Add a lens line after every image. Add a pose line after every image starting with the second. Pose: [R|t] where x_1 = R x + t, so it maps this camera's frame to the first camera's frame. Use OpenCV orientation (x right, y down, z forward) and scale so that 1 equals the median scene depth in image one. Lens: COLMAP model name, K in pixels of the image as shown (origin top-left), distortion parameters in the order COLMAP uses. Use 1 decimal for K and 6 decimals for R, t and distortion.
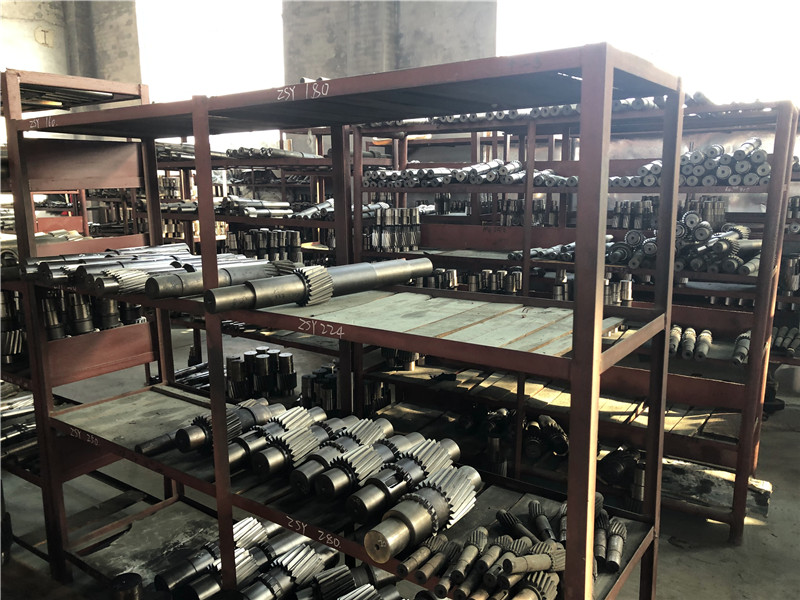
lens RADIAL K [[645.8, 0, 400.1], [0, 645.8, 286.6], [0, 0, 1]] dist [0.044404, -0.063643]
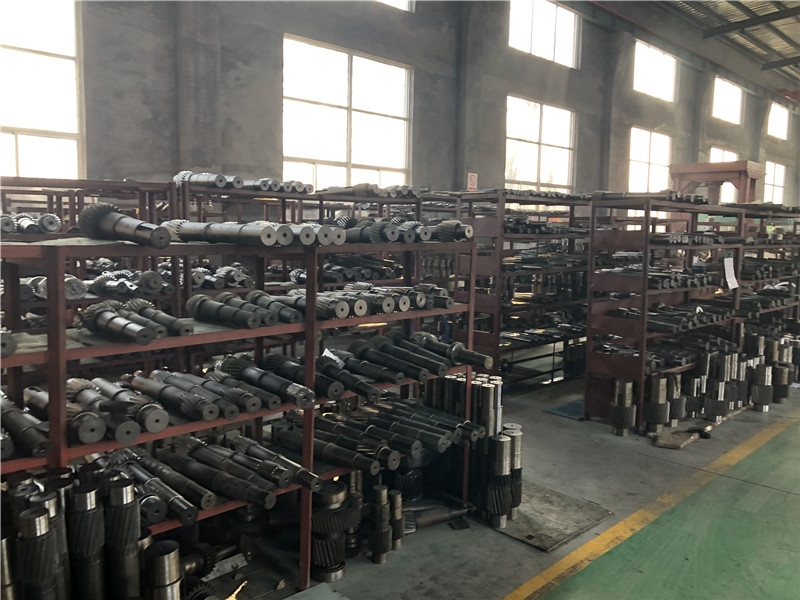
lens RADIAL K [[645.8, 0, 400.1], [0, 645.8, 286.6], [0, 0, 1]] dist [0.044404, -0.063643]
pose [[0.170841, -0.079597, 0.982078, -1.258751], [0.150333, 0.987167, 0.053858, -0.064561], [-0.973762, 0.138438, 0.180615, 0.447805]]
